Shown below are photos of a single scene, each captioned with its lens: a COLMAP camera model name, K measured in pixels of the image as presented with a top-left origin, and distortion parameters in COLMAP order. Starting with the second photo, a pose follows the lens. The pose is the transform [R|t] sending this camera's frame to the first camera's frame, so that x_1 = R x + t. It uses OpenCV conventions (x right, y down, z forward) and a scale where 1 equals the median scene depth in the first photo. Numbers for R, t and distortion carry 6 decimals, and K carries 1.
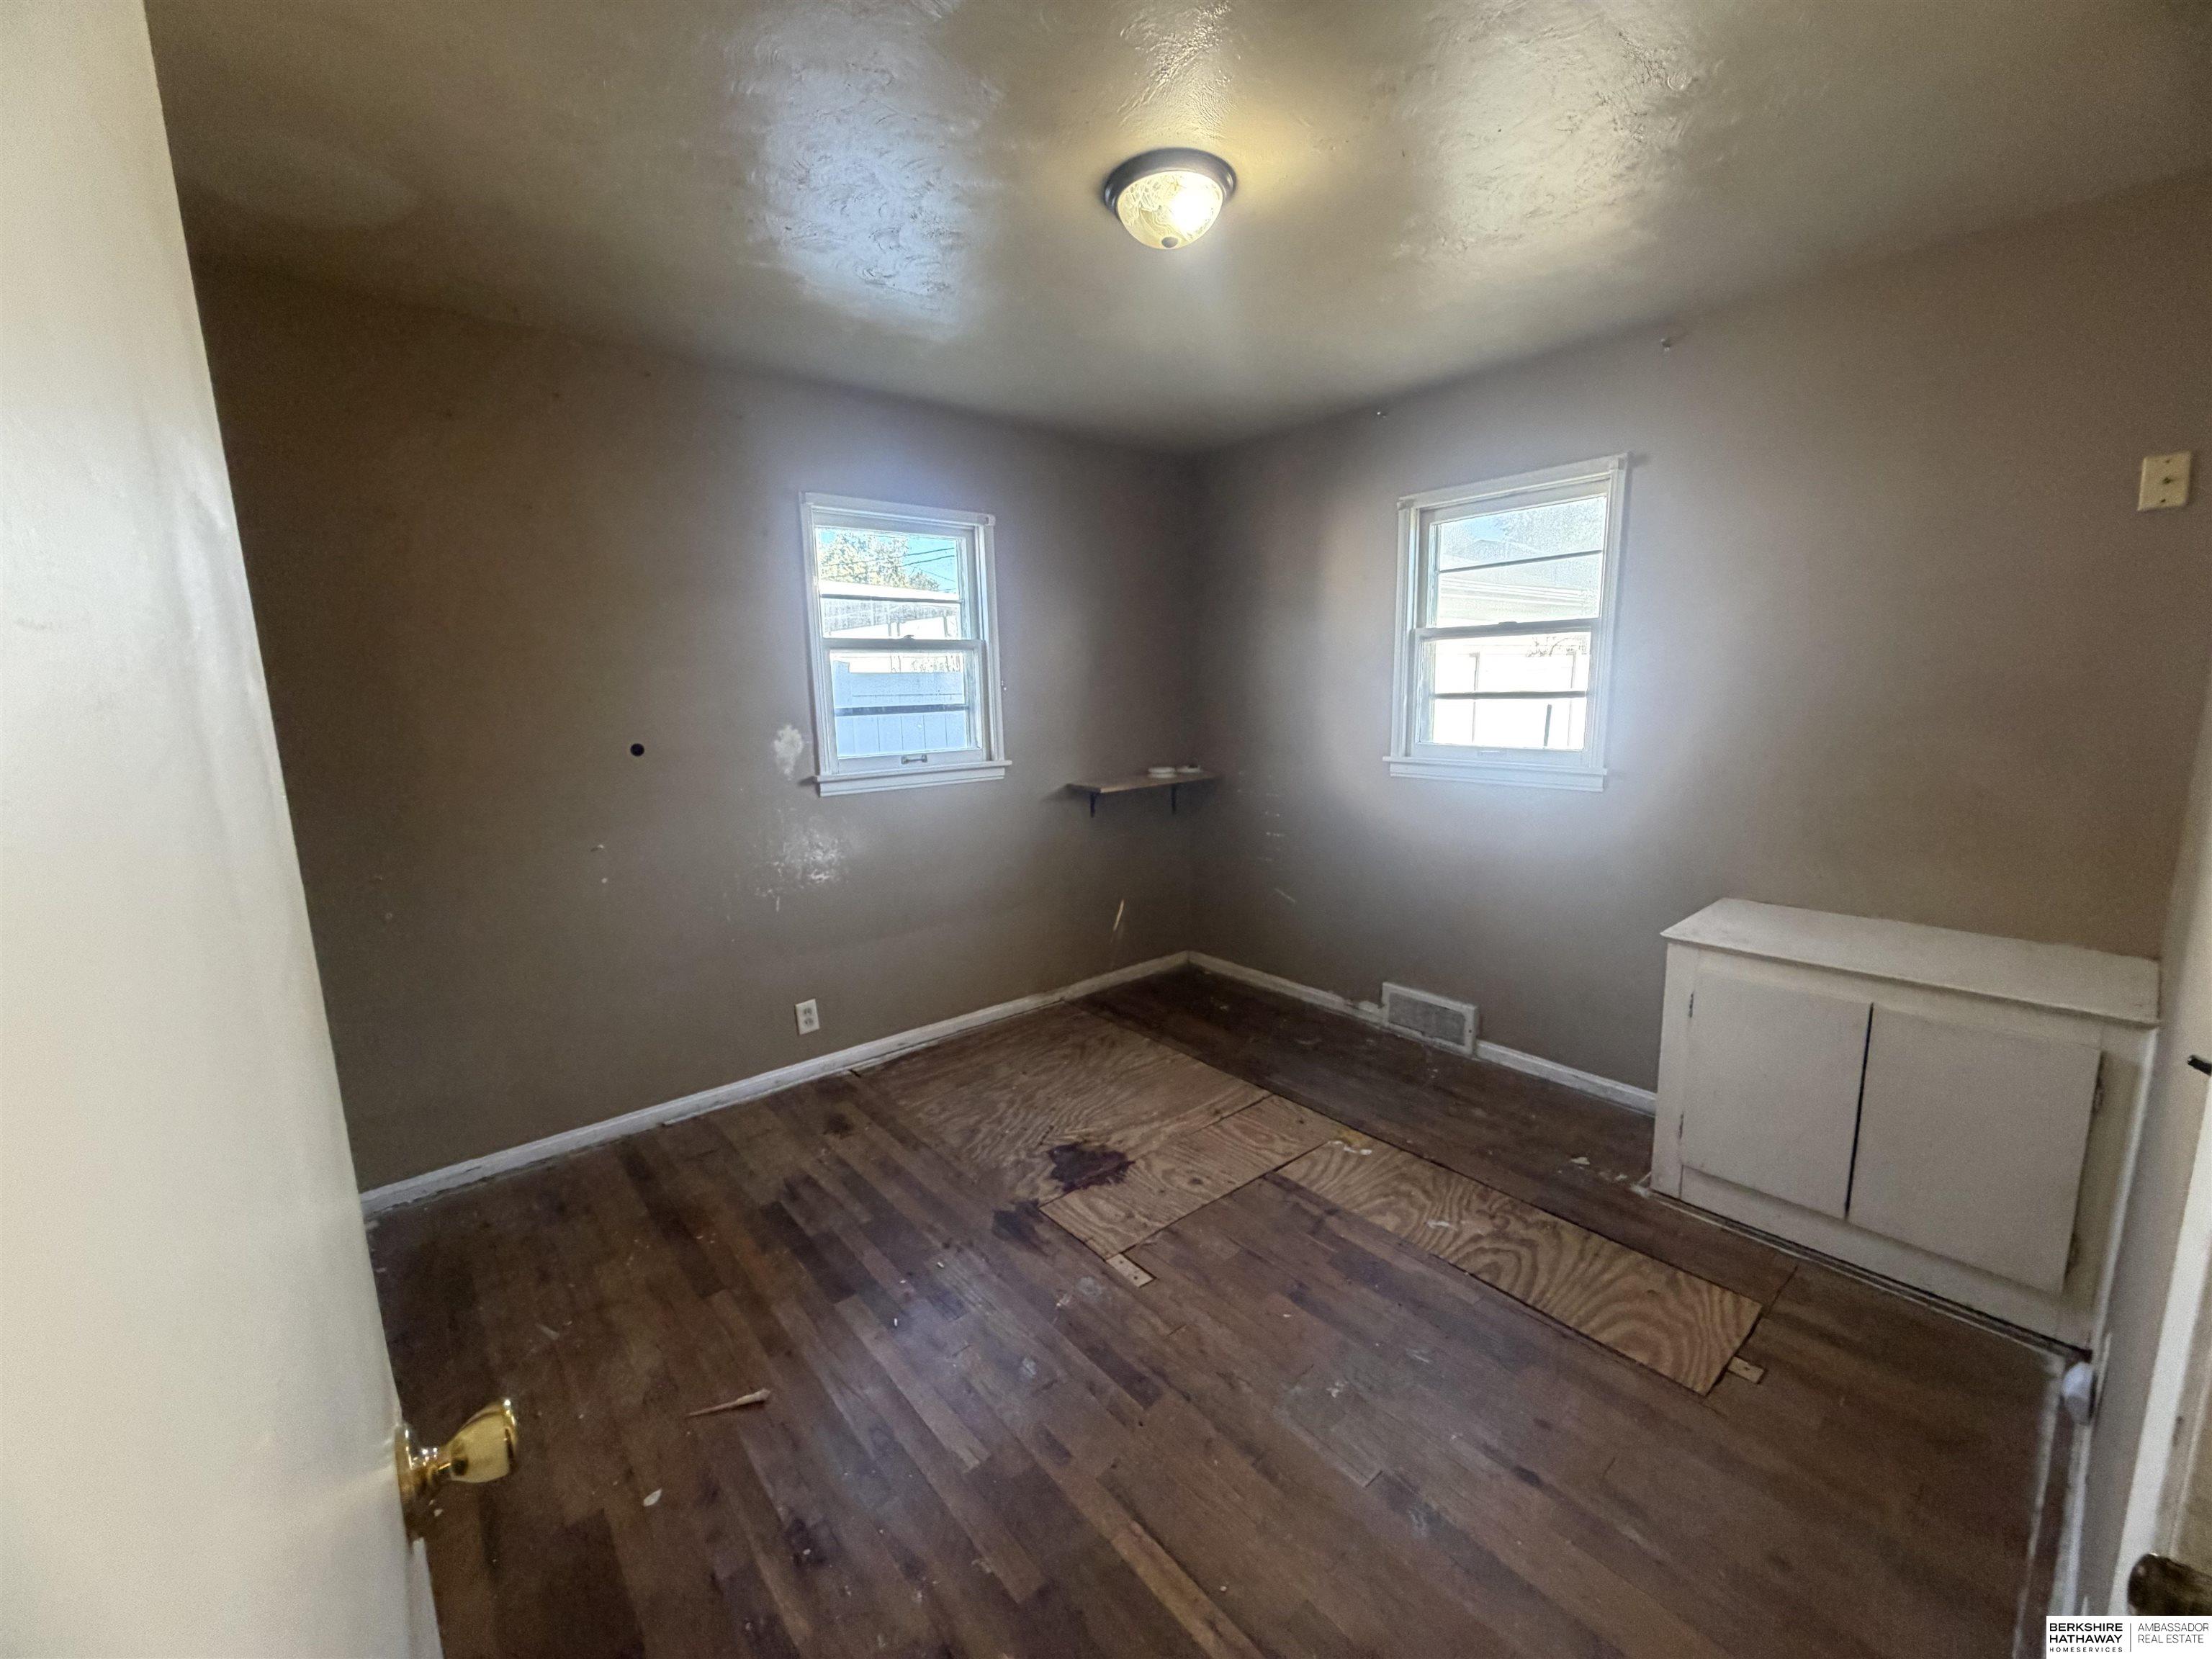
lens RADIAL K [[881.2, 0, 1097.9], [0, 881.2, 829.5], [0, 0, 1]] dist [0.000290, -0.000274]
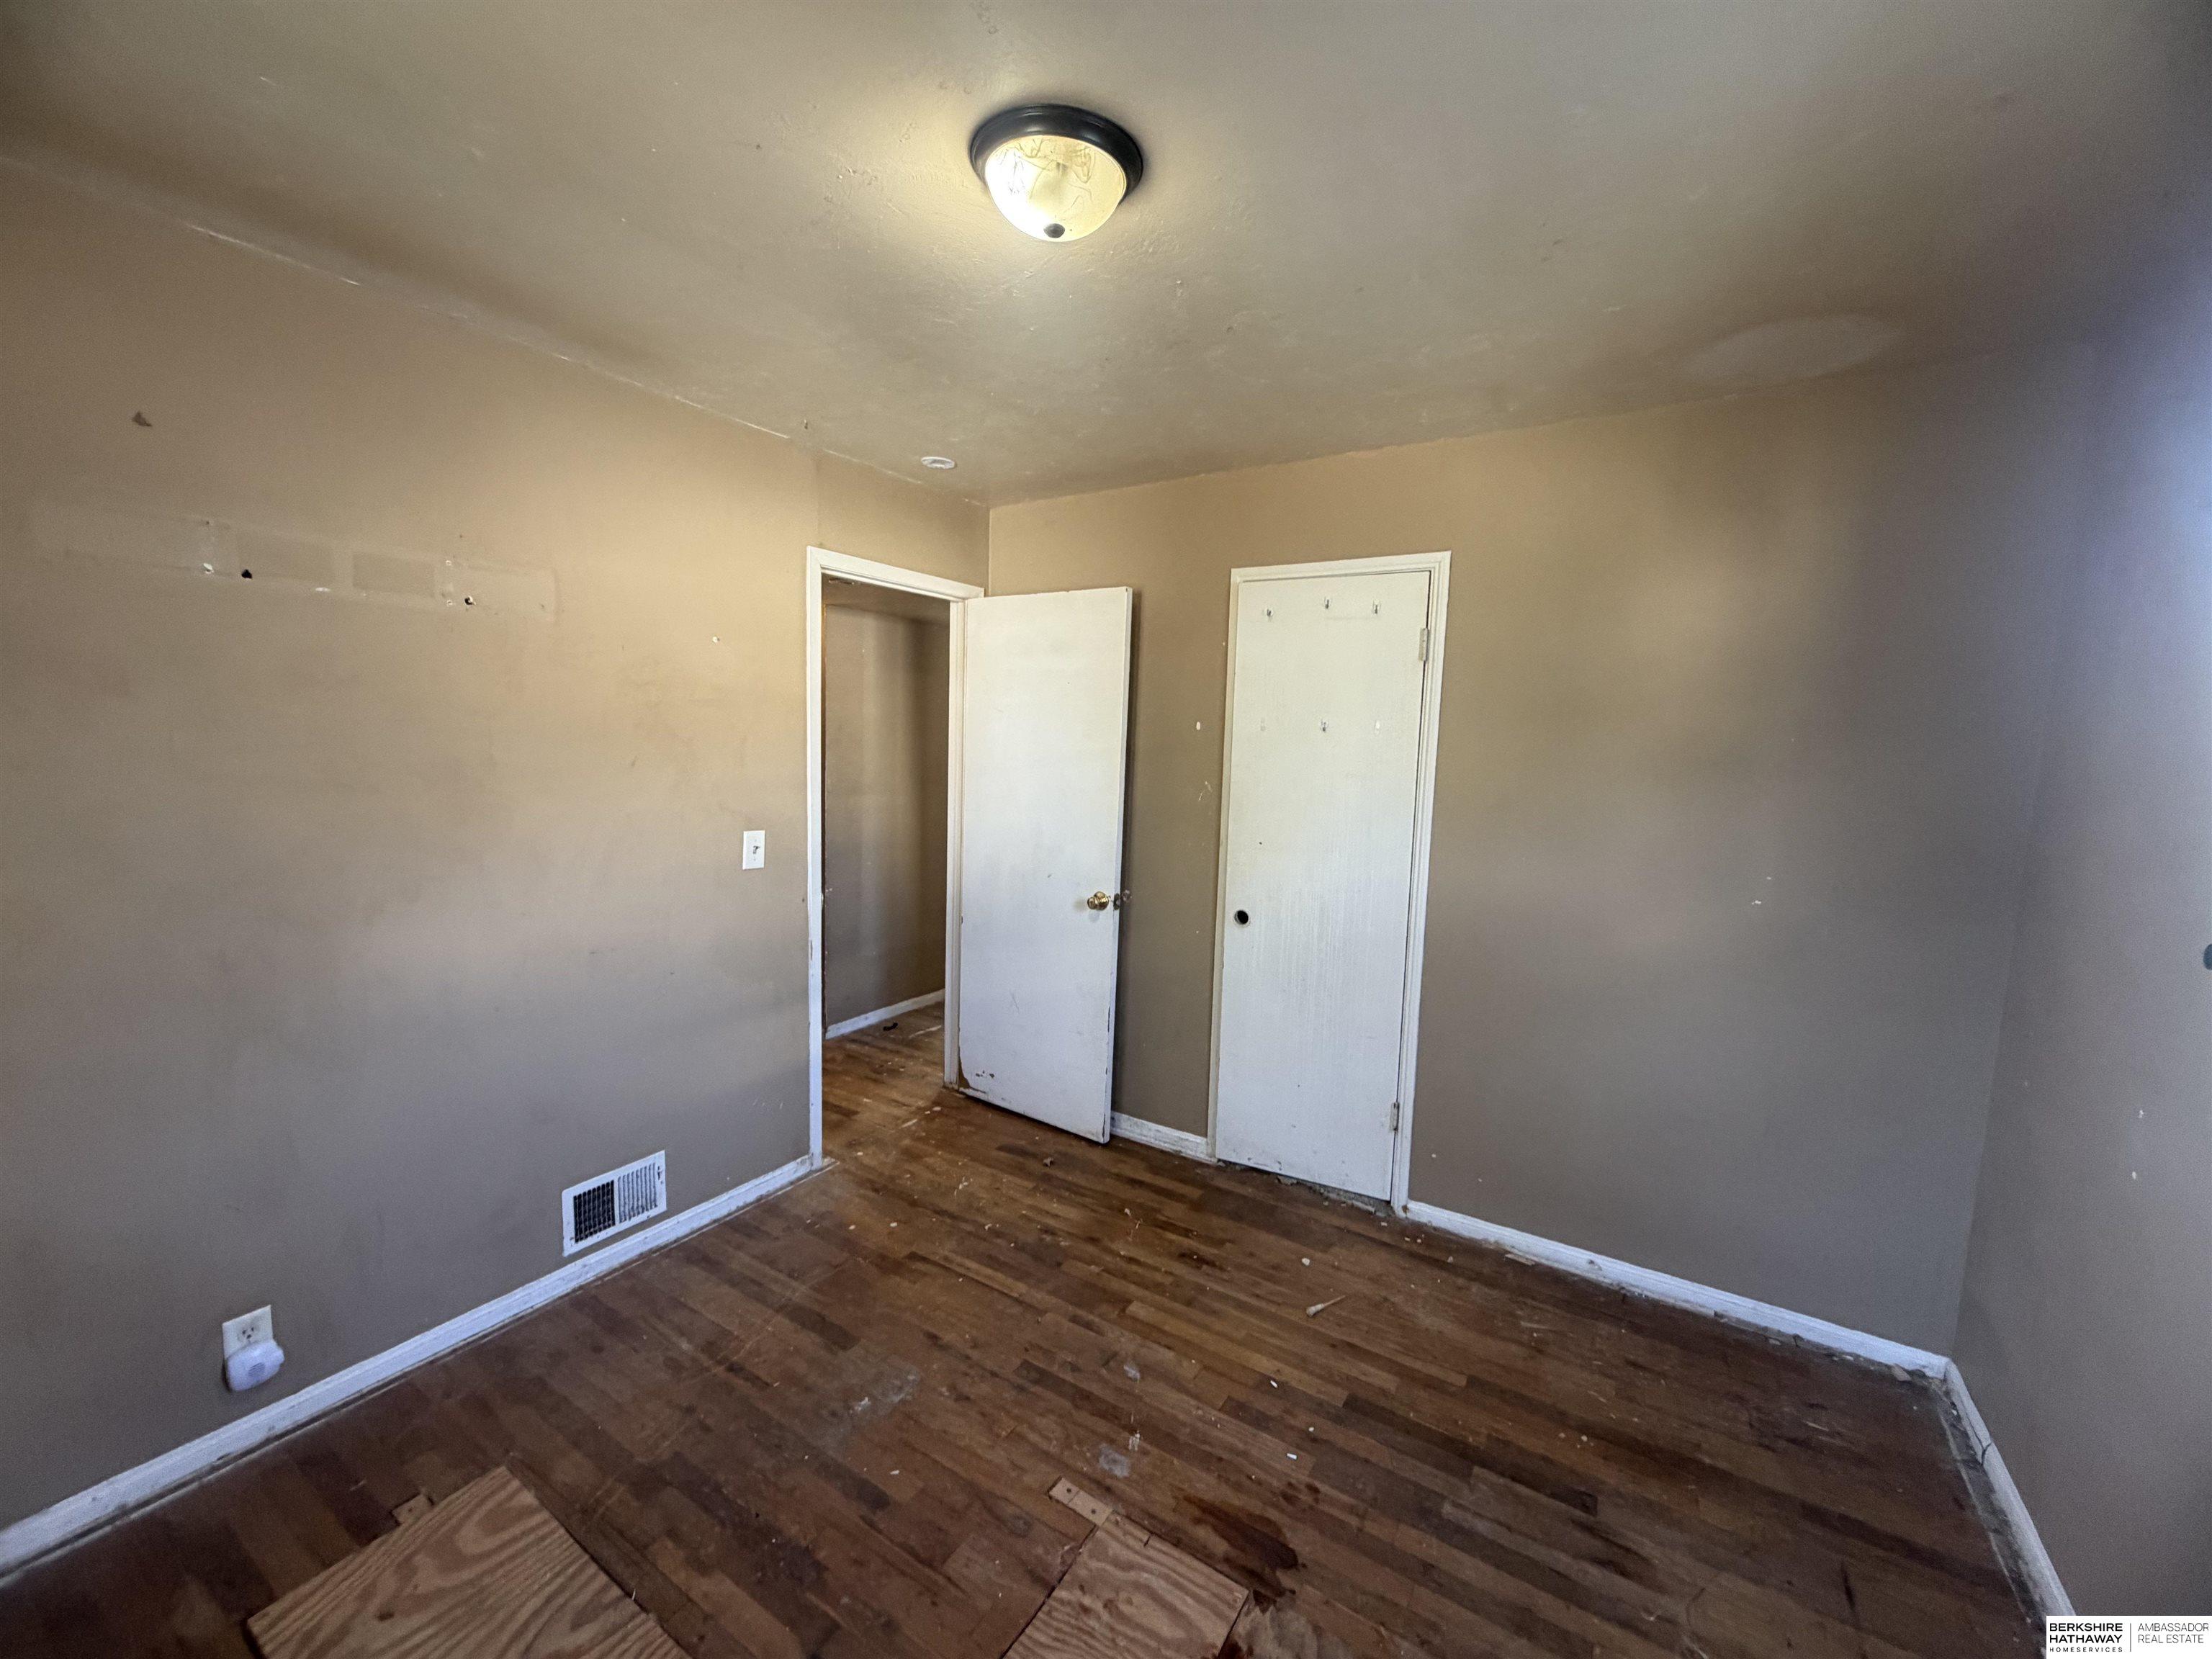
lens RADIAL K [[881.2, 0, 1097.9], [0, 881.2, 829.5], [0, 0, 1]] dist [0.000290, -0.000274]
pose [[-0.955663, 0.028629, -0.293068, 0.259835], [-0.049195, 0.965752, 0.254761, -0.336341], [0.290324, 0.257883, -0.921525, 1.714044]]
